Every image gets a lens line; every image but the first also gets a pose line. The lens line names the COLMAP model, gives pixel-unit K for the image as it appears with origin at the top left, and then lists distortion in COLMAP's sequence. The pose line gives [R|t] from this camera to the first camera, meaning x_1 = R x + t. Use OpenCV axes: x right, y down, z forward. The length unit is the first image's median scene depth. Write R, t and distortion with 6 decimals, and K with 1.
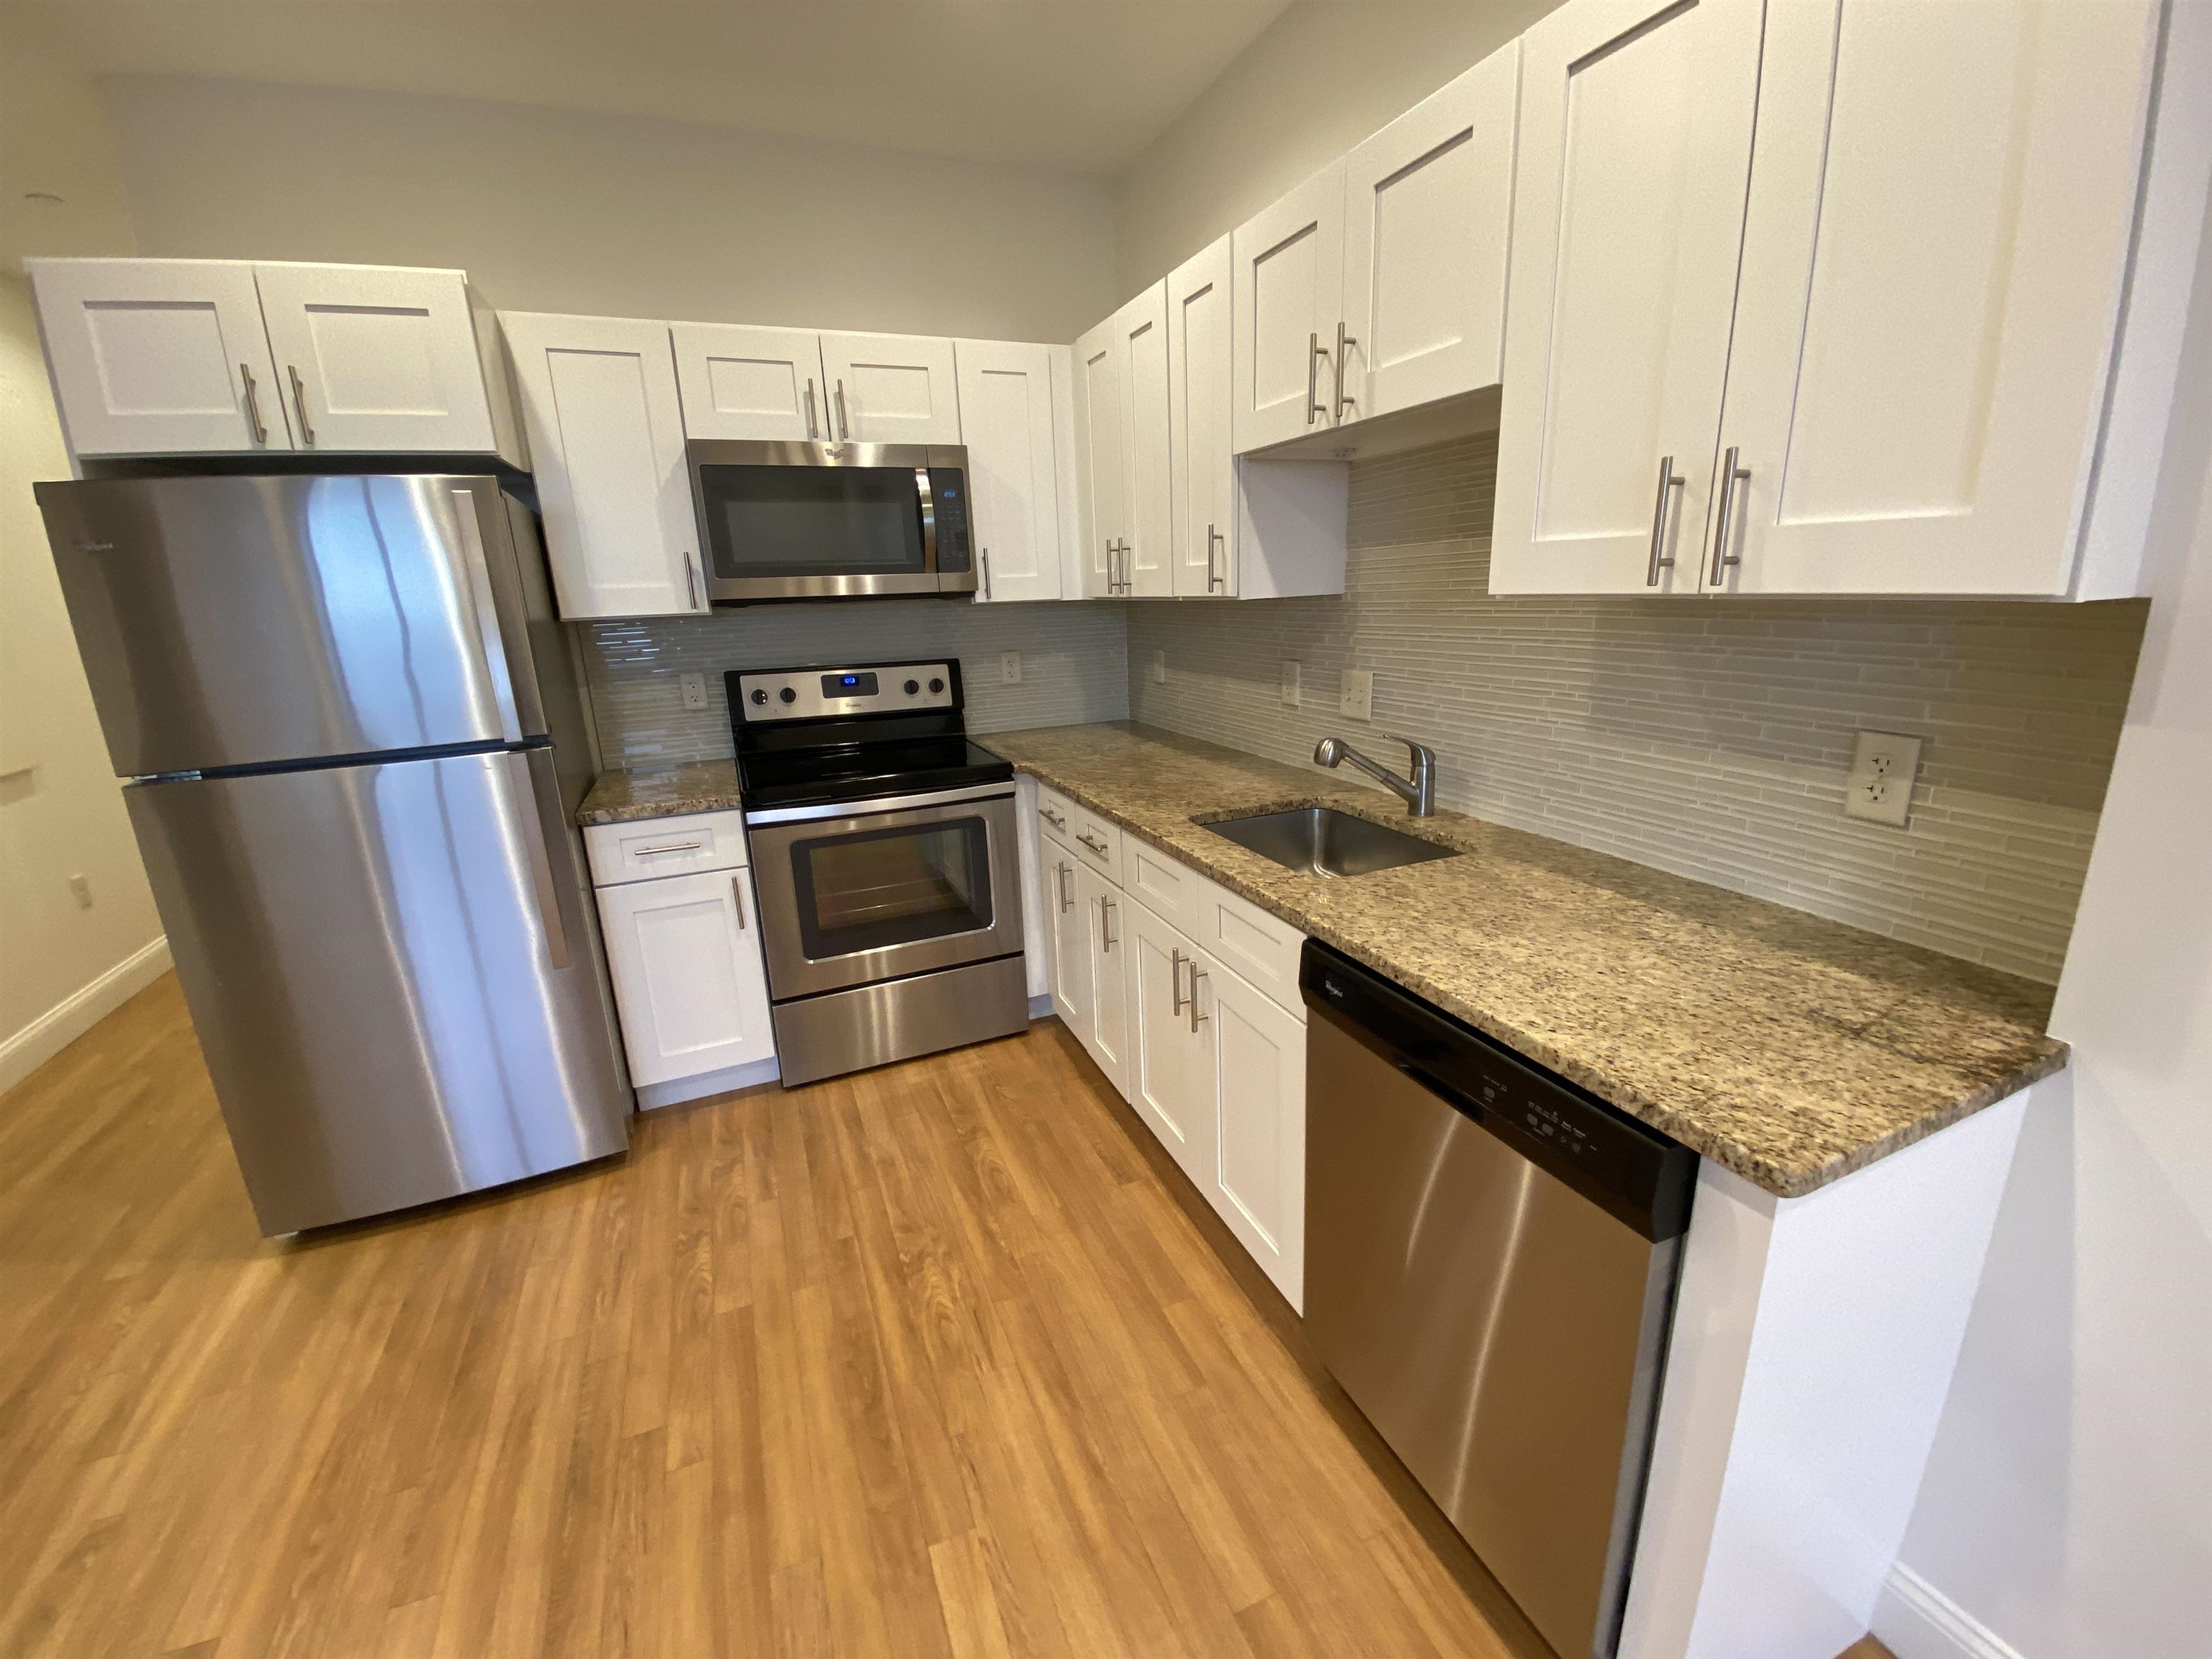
lens RADIAL K [[892.6, 0, 1102.9], [0, 892.6, 824.4], [0, 0, 1]] dist [0.032814, -0.026834]
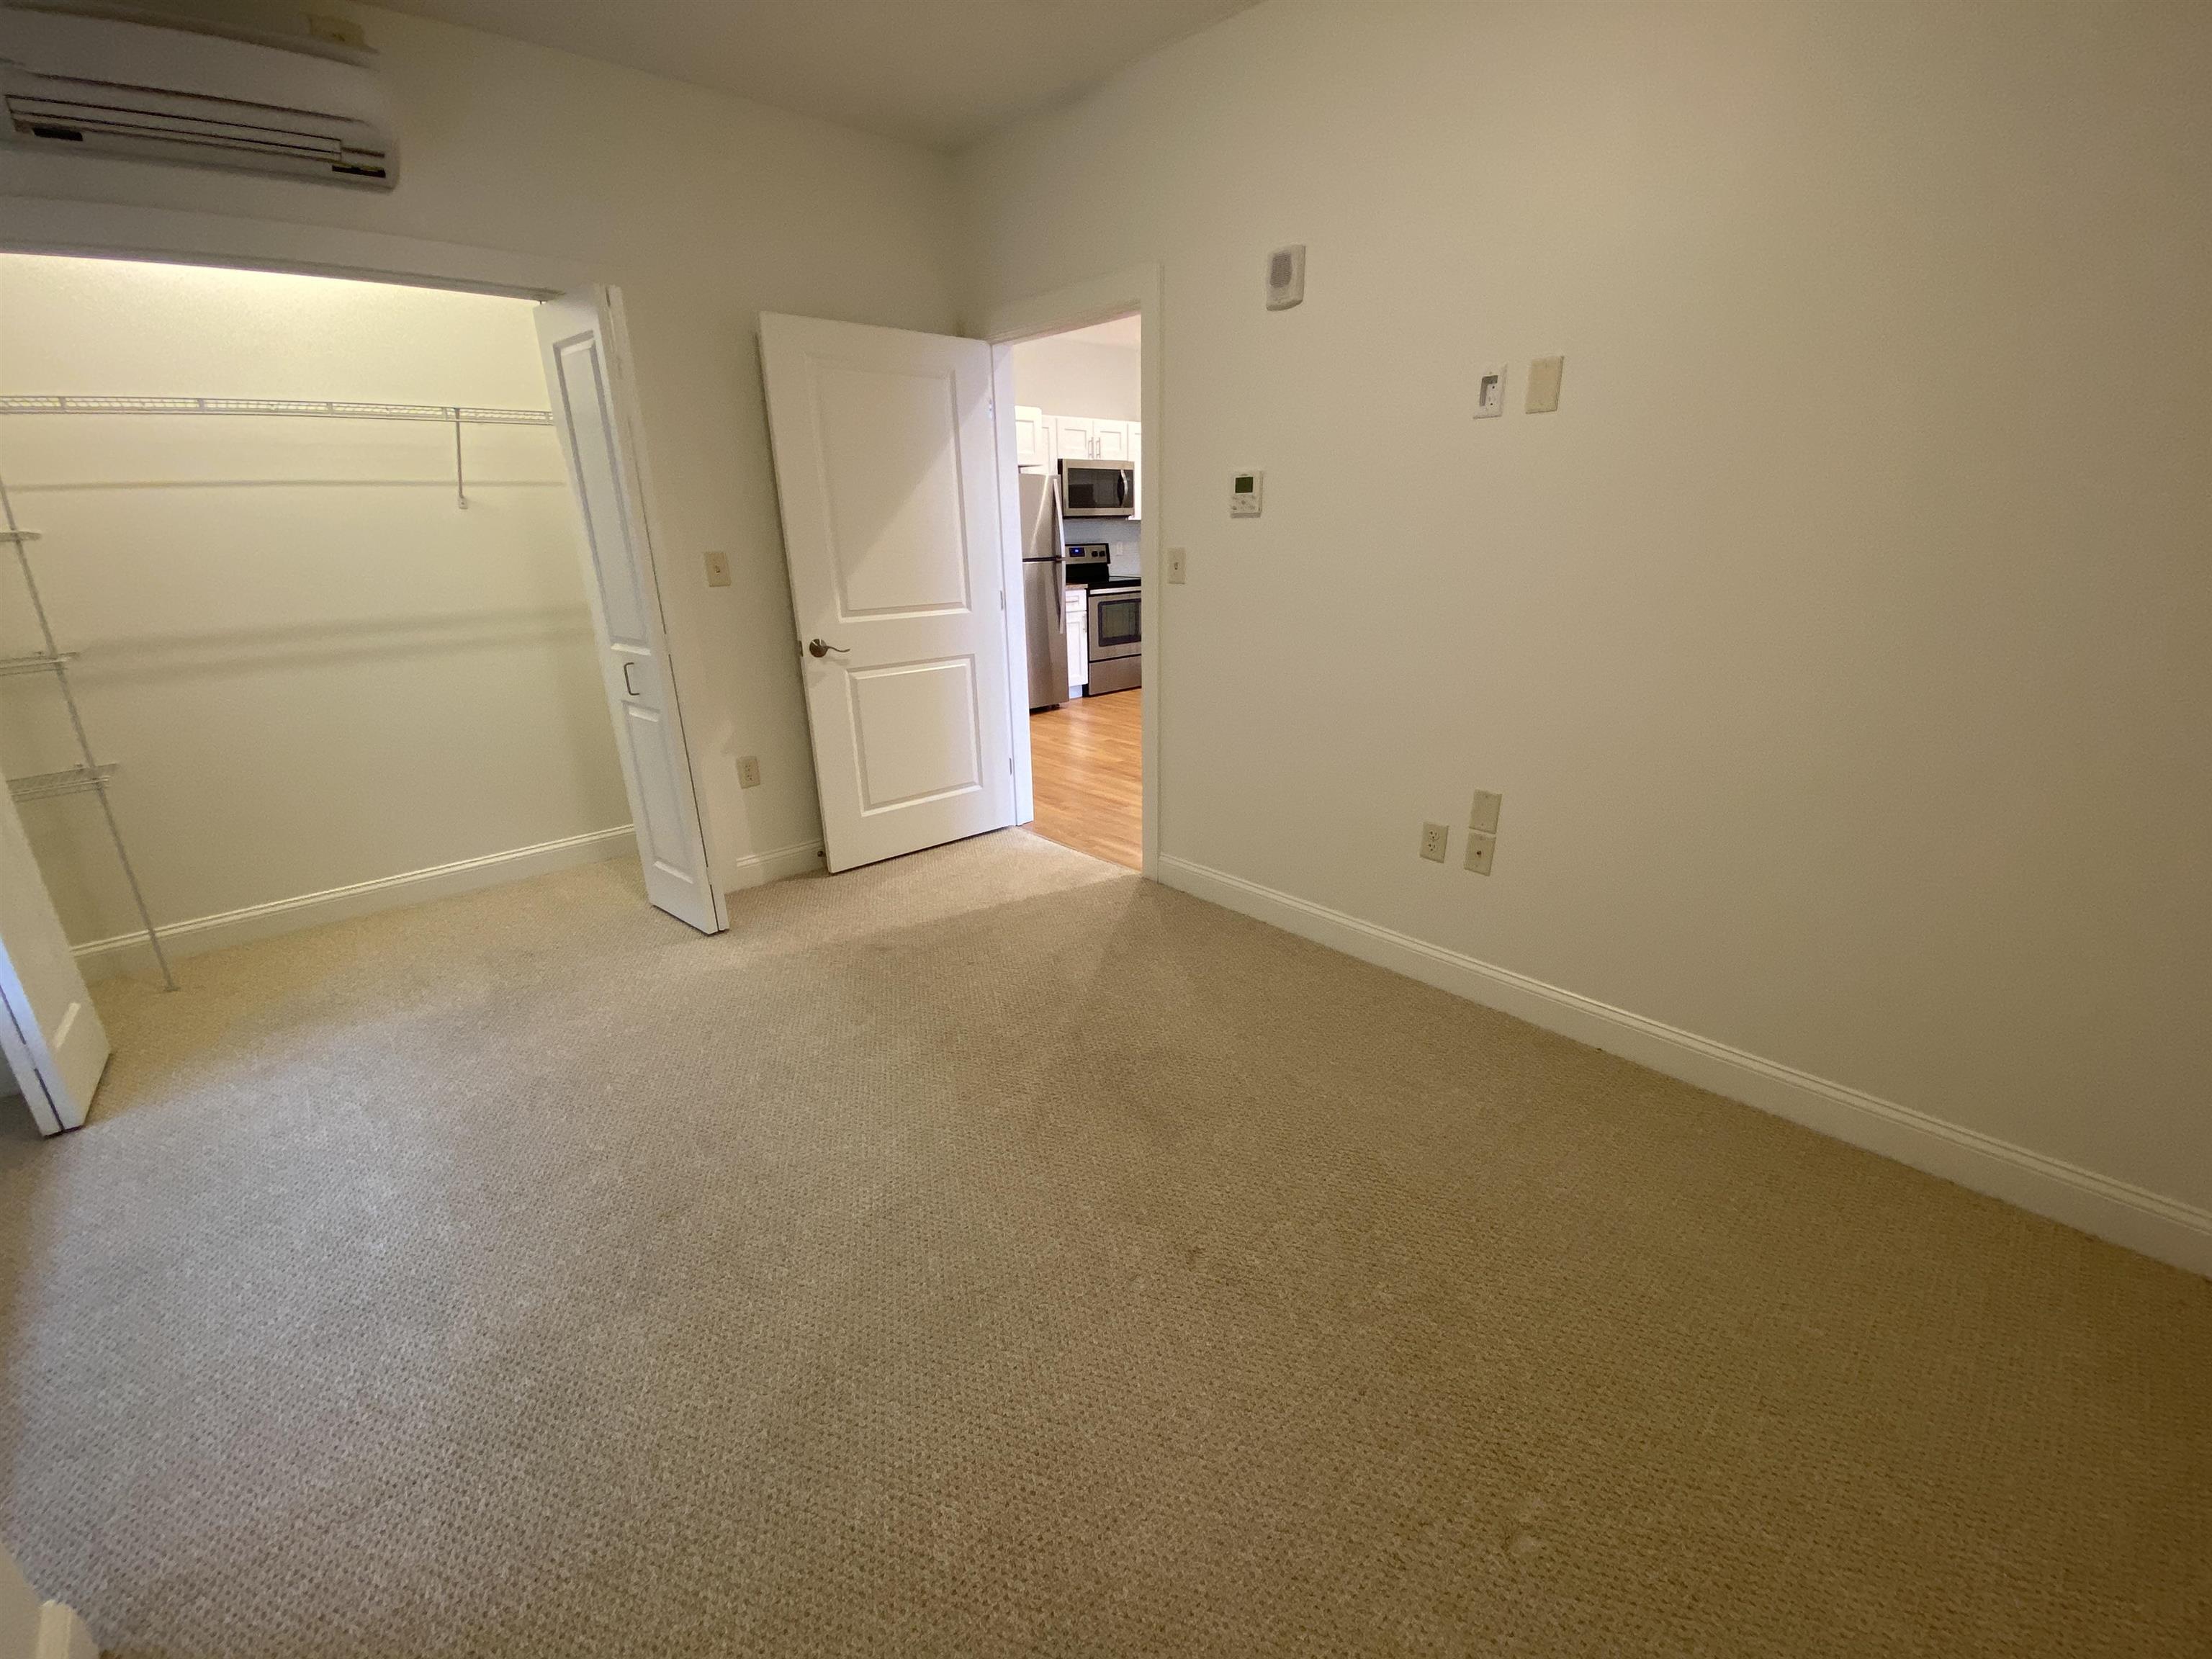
lens RADIAL K [[920.7, 0, 1106.0], [0, 920.7, 829.5], [0, 0, 1]] dist [0.016344, -0.019060]
pose [[0.937716, -0.085461, 0.336726, -1.660144], [0.069042, 0.995780, 0.060462, 0.680721], [-0.340472, -0.033448, 0.939660, -2.159363]]
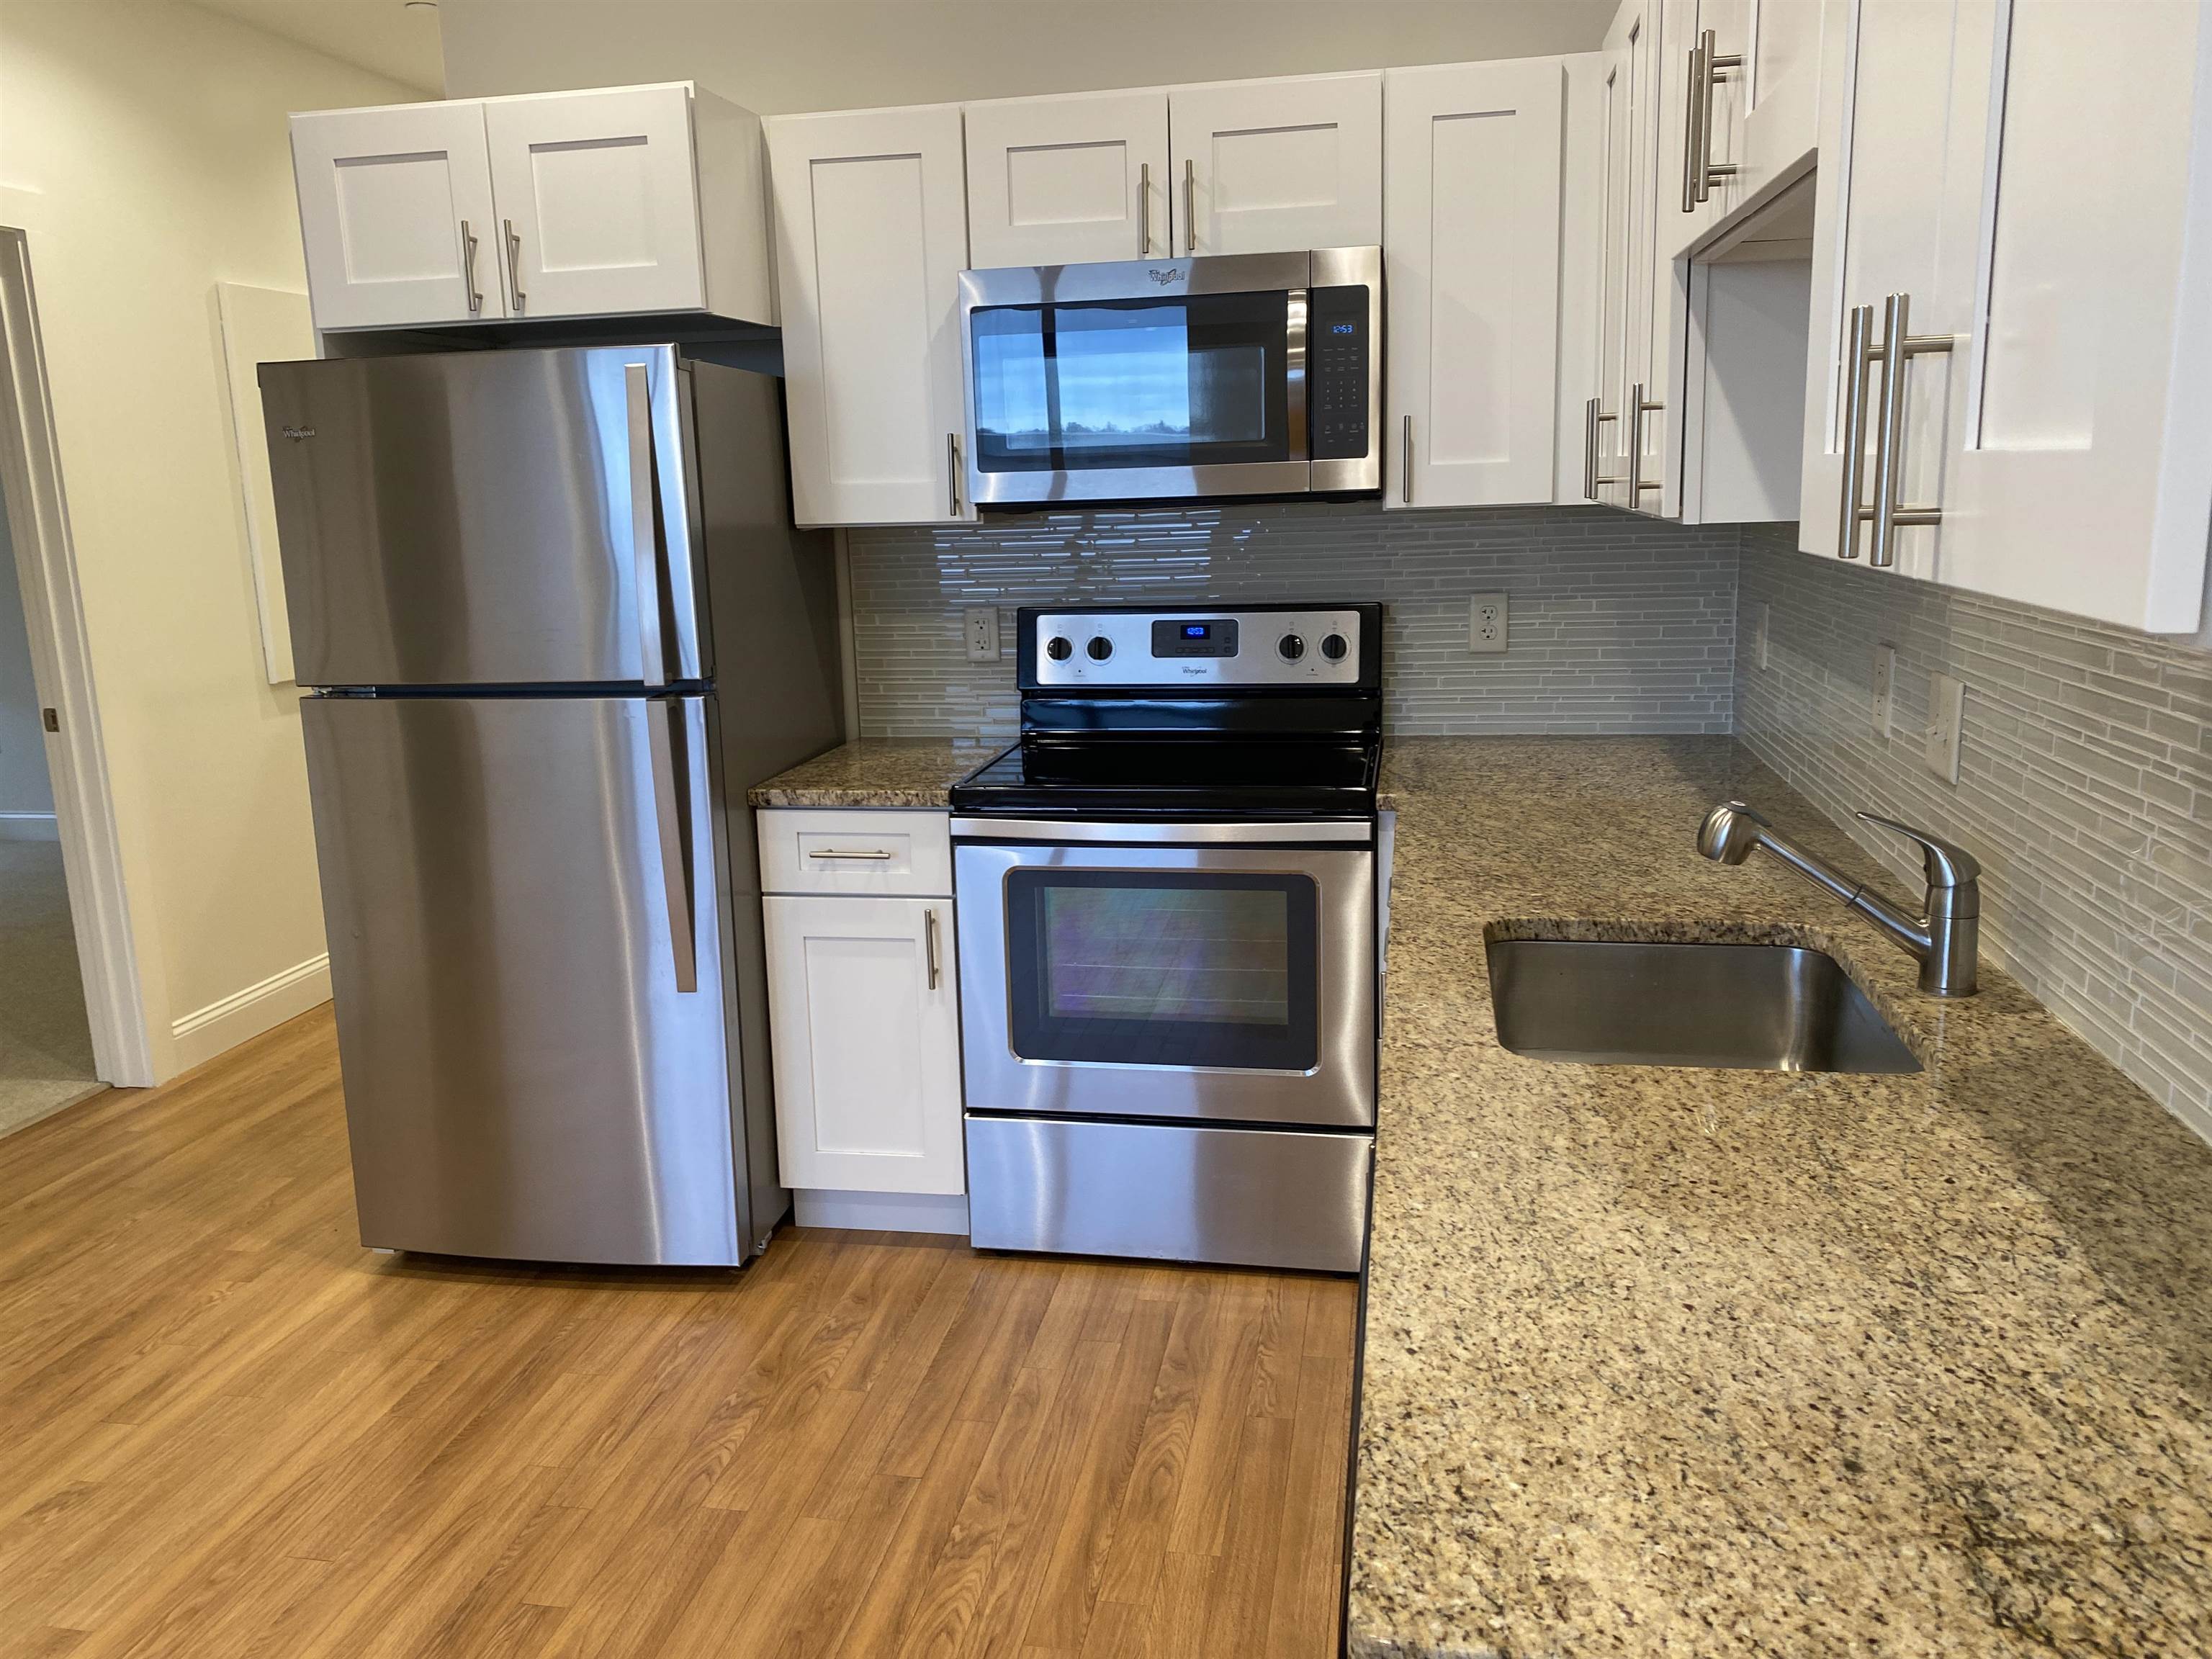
lens RADIAL K [[1681.7, 0, 1069.6], [0, 1681.7, 819.8], [0, 0, 1]] dist [0.092427, -0.152879]
pose [[0.827454, 0.123270, -0.547837, 0.429049], [-0.145173, 0.989401, 0.003358, -0.033693], [0.542444, 0.076753, 0.836578, -0.006875]]
